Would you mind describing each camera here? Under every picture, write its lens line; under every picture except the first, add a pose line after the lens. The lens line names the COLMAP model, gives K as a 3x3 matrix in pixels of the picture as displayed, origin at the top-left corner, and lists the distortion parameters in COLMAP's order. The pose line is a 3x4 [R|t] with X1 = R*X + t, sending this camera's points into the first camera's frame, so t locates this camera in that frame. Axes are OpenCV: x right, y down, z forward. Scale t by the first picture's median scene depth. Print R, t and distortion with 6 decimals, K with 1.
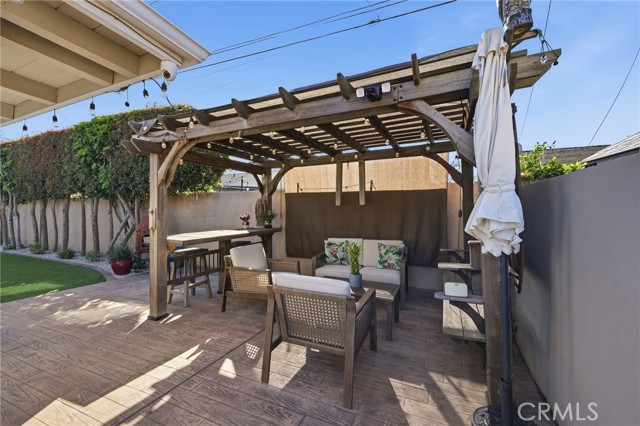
lens RADIAL K [[269.6, 0, 317.9], [0, 269.6, 216.1], [0, 0, 1]] dist [-0.000046, 0.000034]
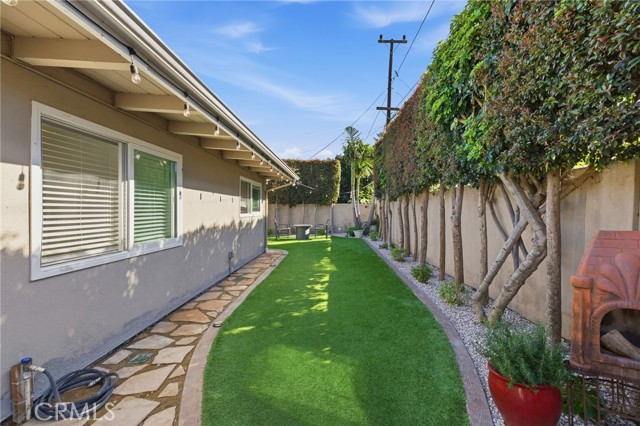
lens RADIAL K [[269.6, 0, 319.1], [0, 269.6, 214.1], [0, 0, 1]] dist [-0.000046, 0.000034]
pose [[0.368743, 0.018568, -0.929346, -0.438886], [-0.006831, 0.999828, 0.017266, -0.019484], [0.929506, -0.000019, 0.368806, 0.561851]]
